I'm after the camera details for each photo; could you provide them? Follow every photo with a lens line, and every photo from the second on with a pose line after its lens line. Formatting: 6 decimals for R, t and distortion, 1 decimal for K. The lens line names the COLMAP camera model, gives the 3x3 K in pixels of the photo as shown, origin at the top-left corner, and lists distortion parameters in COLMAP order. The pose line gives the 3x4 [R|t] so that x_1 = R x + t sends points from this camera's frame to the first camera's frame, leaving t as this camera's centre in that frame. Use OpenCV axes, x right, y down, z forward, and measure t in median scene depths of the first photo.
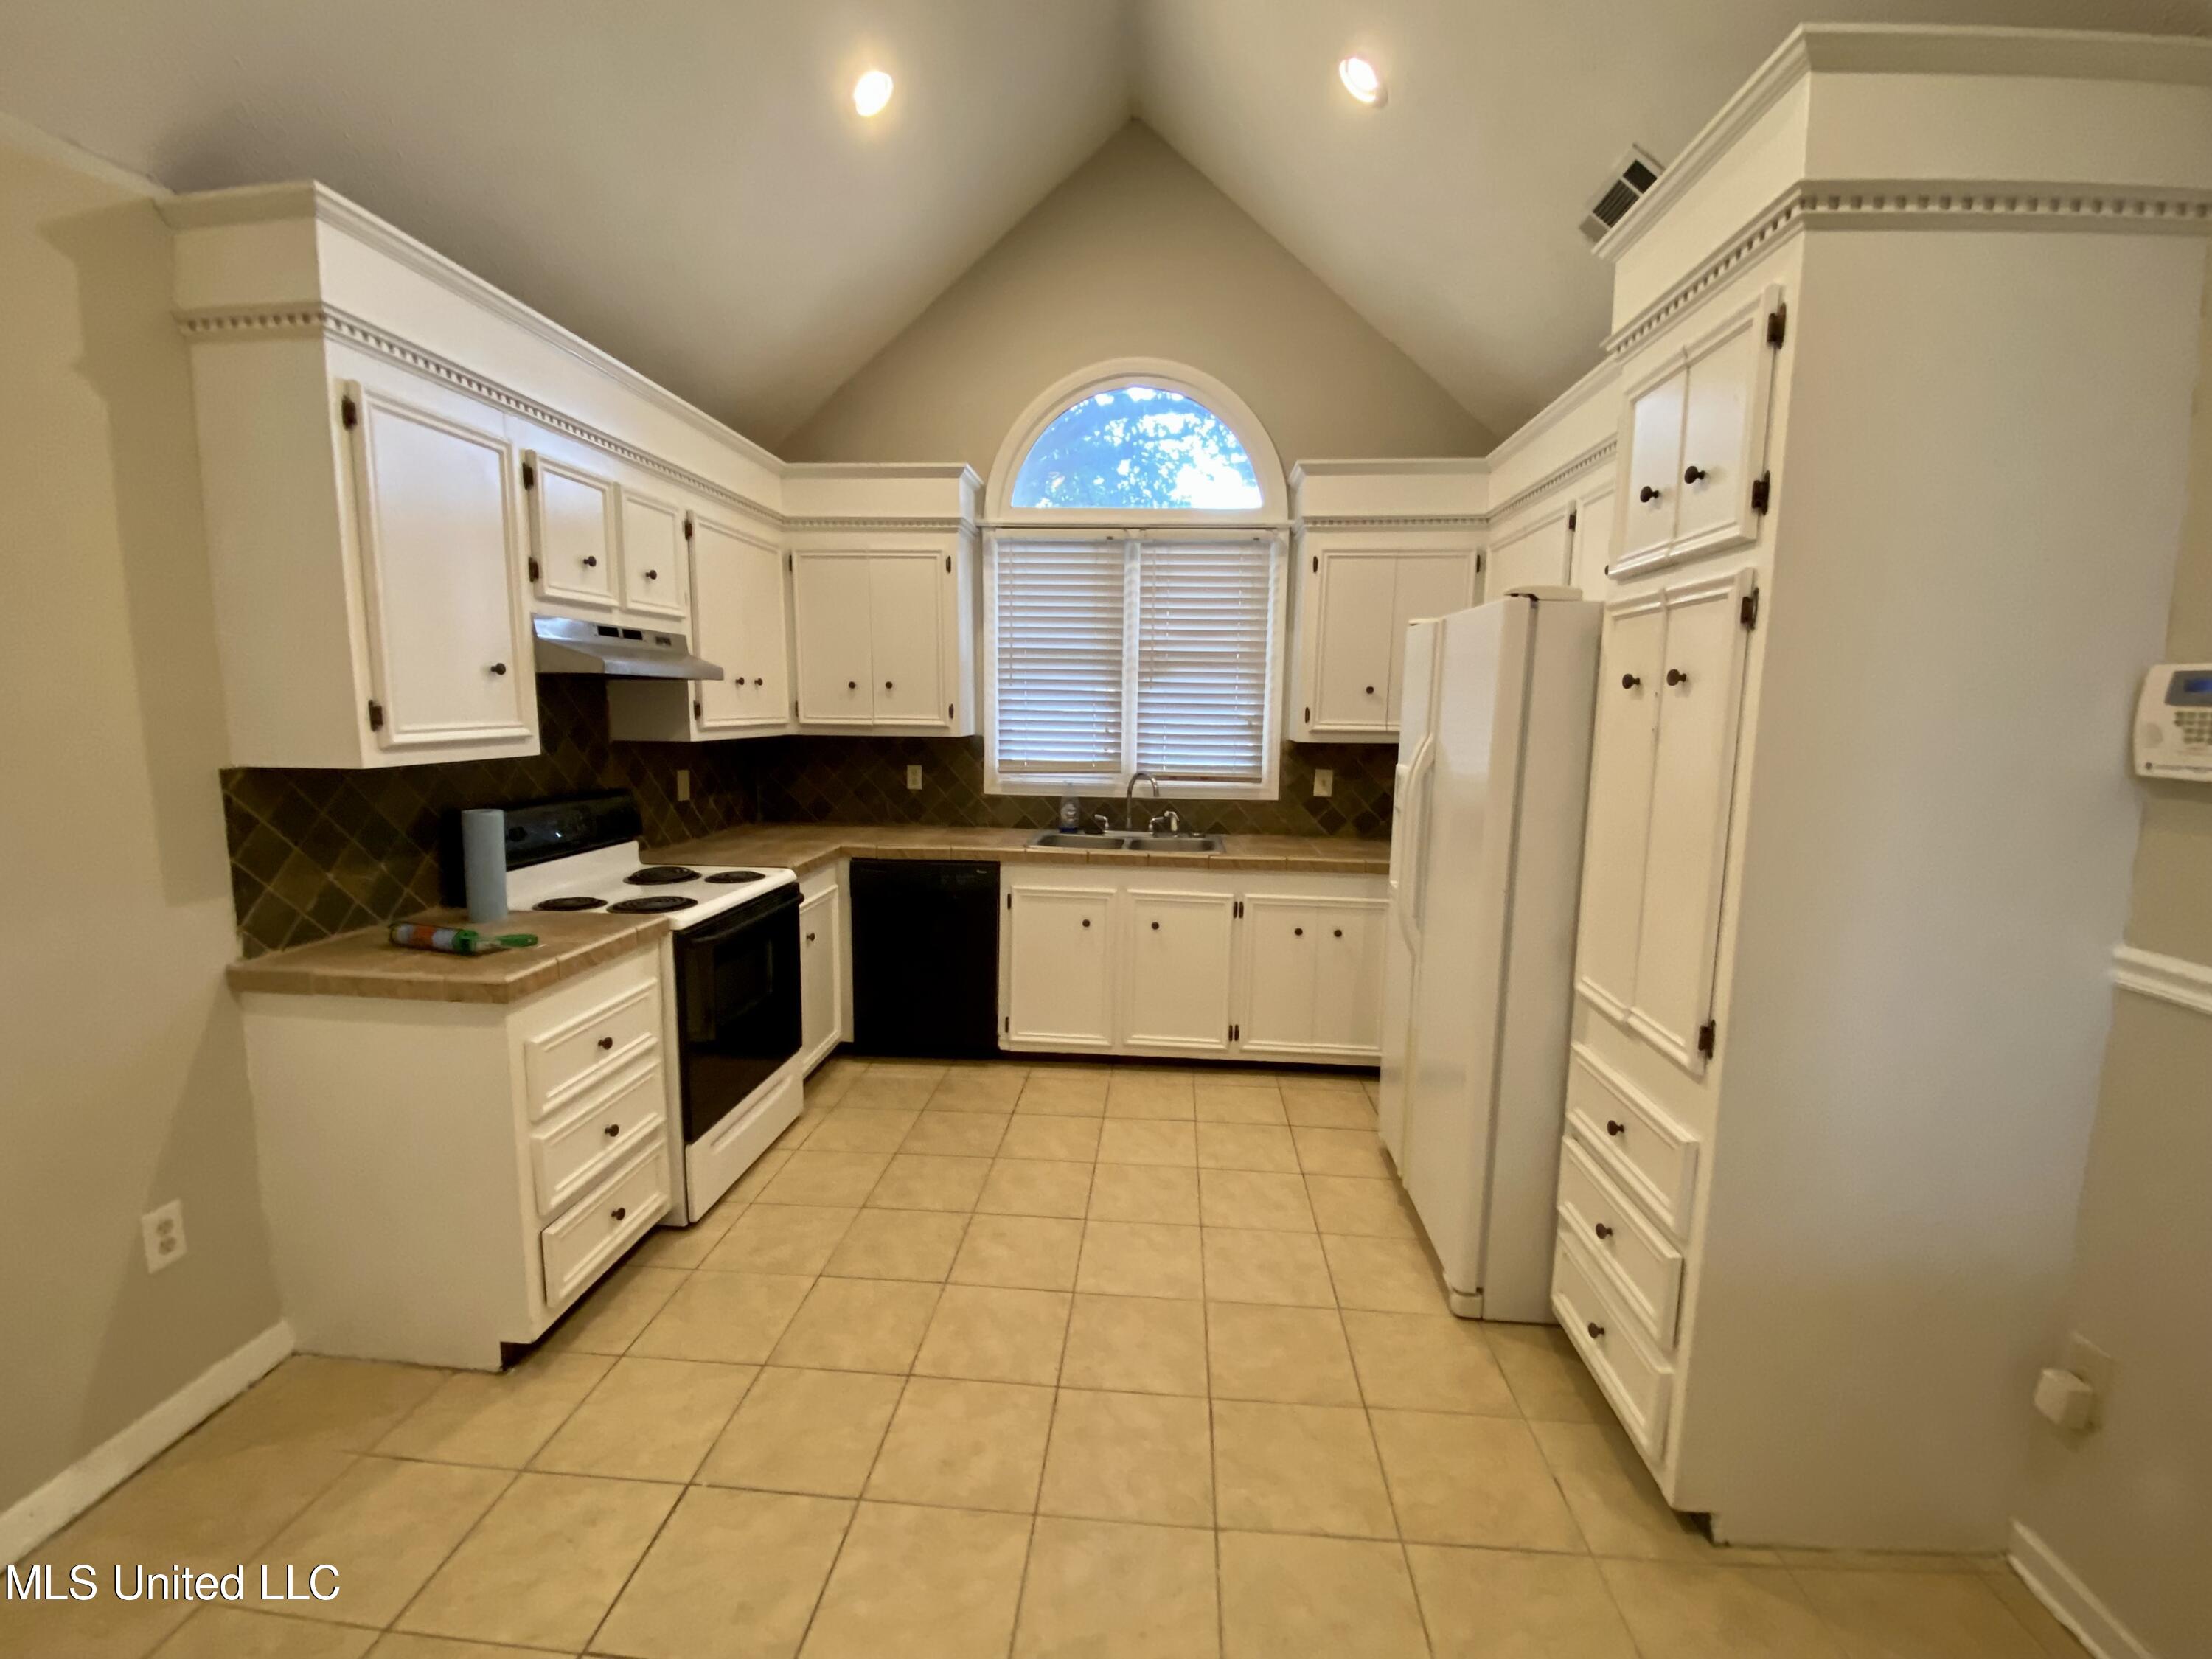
lens RADIAL K [[940.9, 0, 1104.4], [0, 940.9, 825.8], [0, 0, 1]] dist [0.049456, -0.033454]
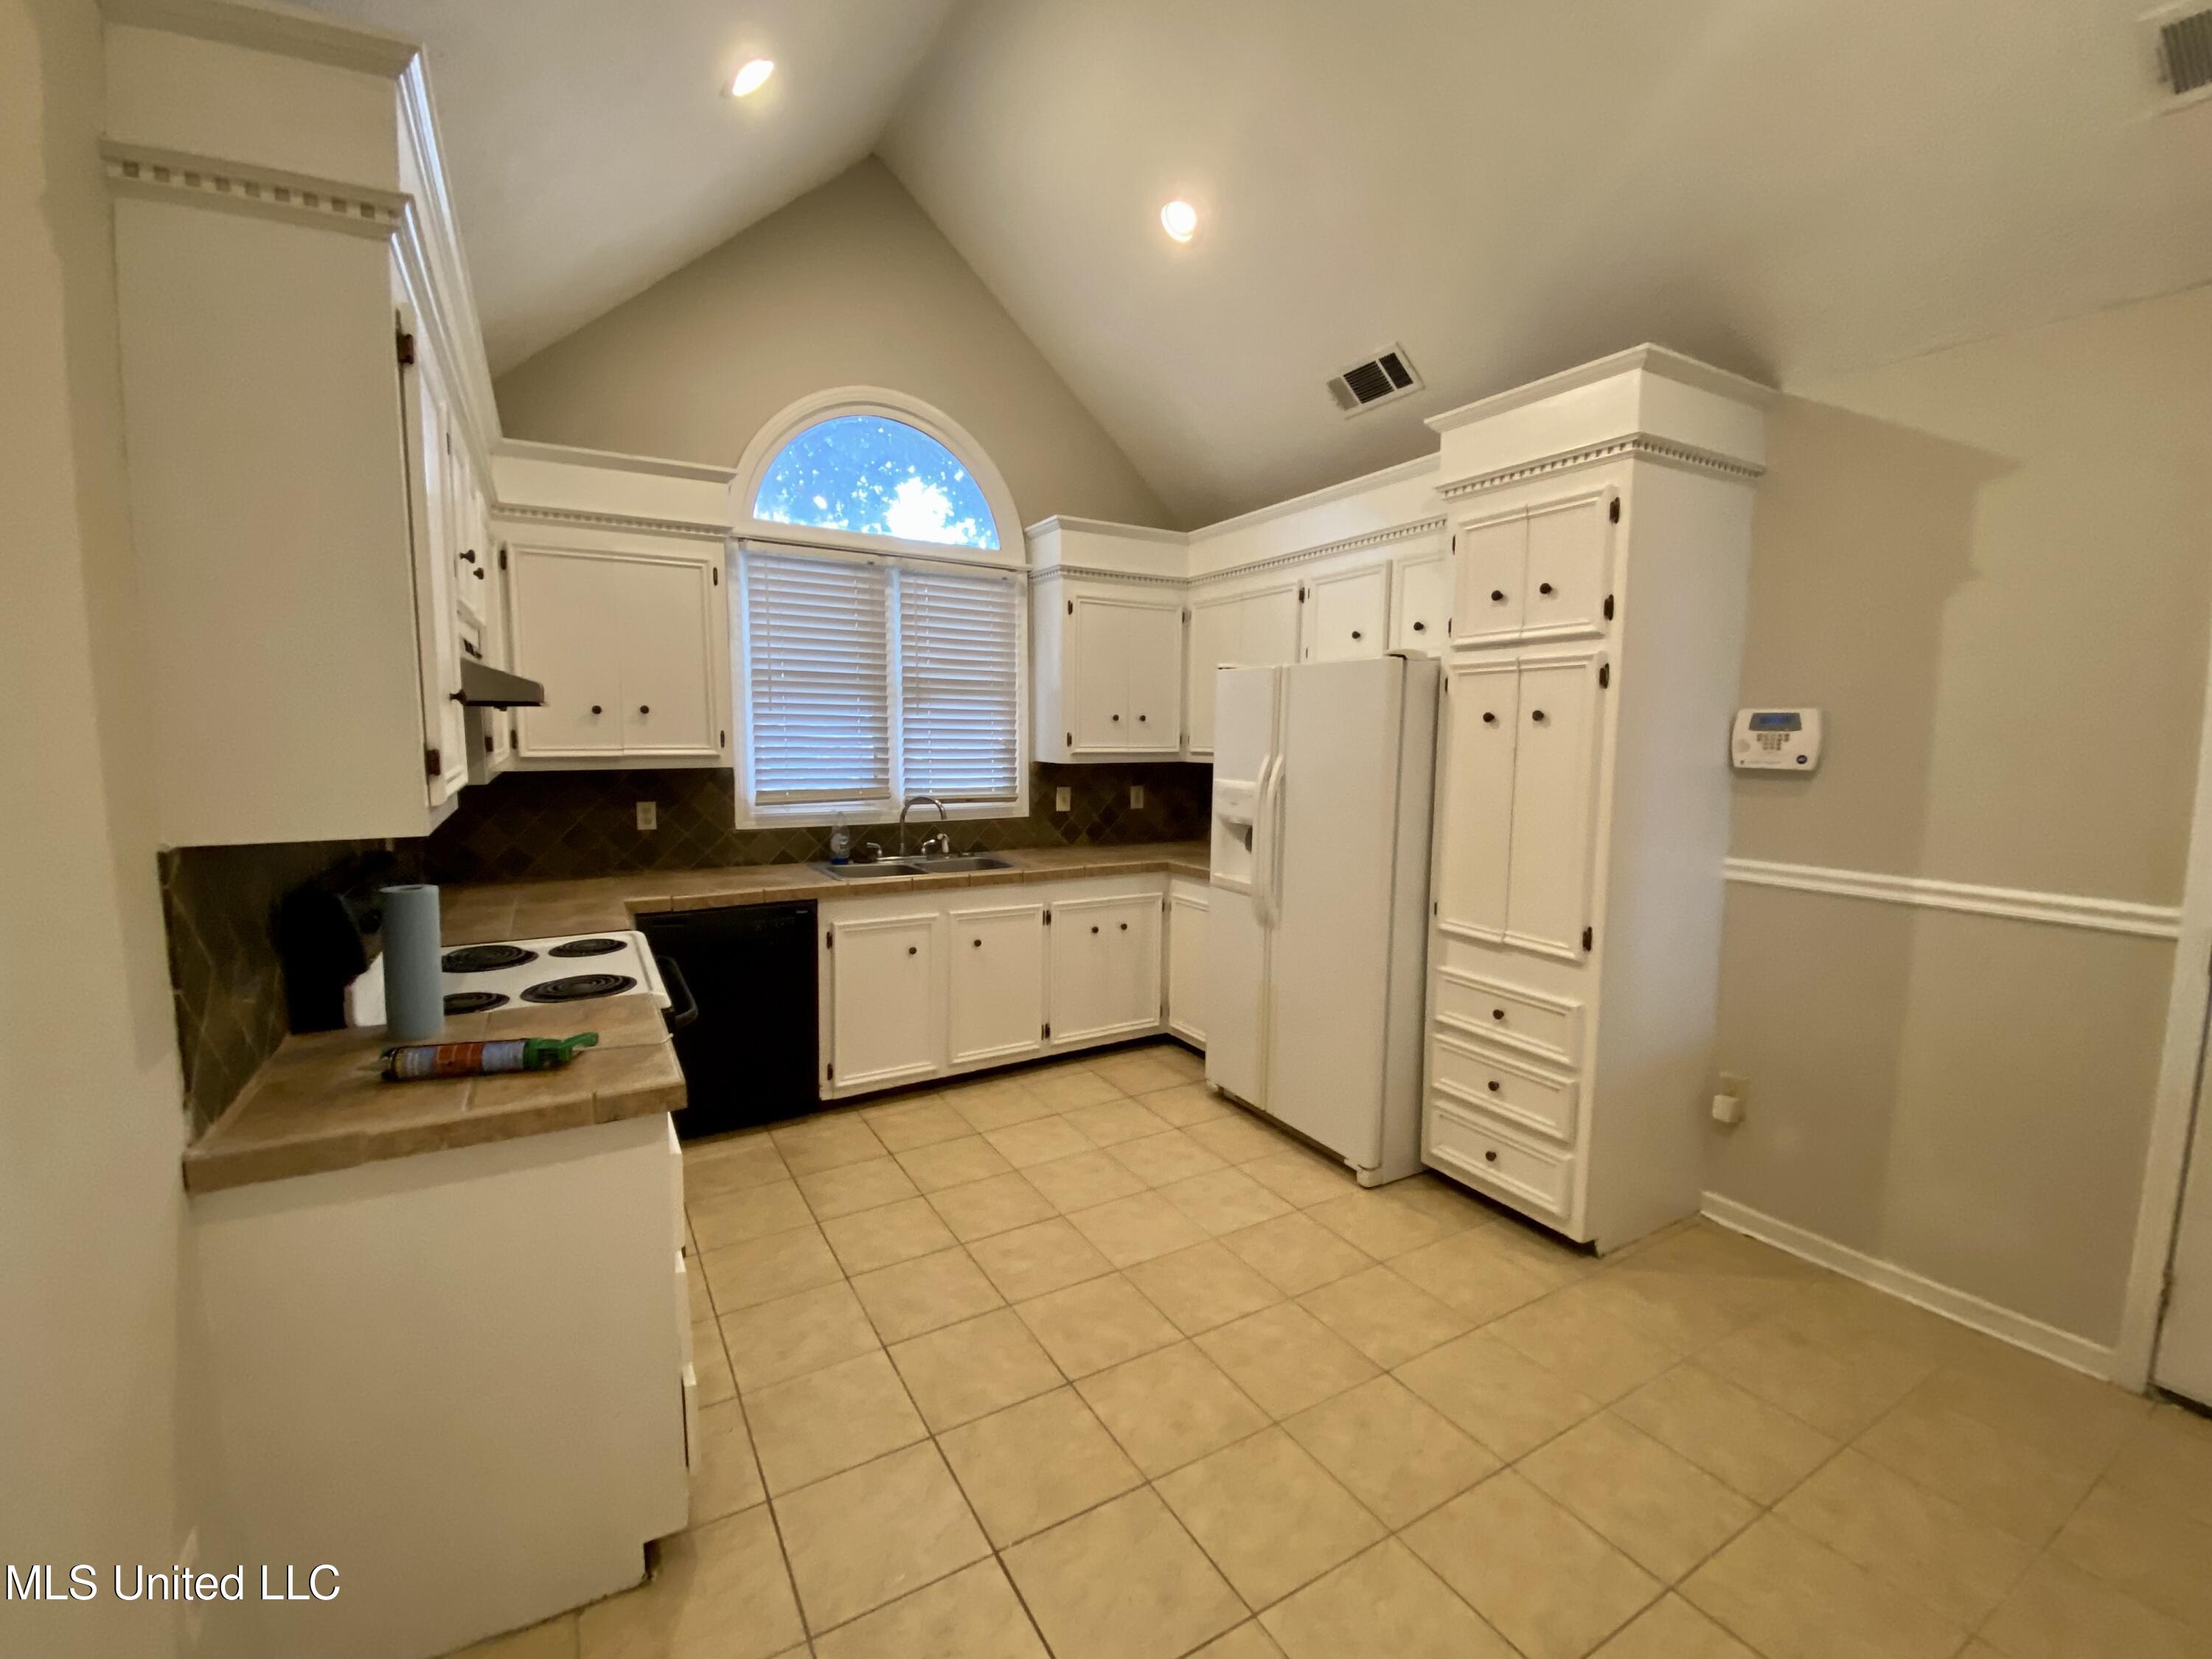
lens RADIAL K [[940.9, 0, 1104.4], [0, 940.9, 825.8], [0, 0, 1]] dist [0.049456, -0.033454]
pose [[0.818751, -0.065471, 0.570403, -0.412172], [0.076774, 0.997040, 0.004239, -0.016365], [-0.568992, 0.040321, 0.821354, 0.059781]]
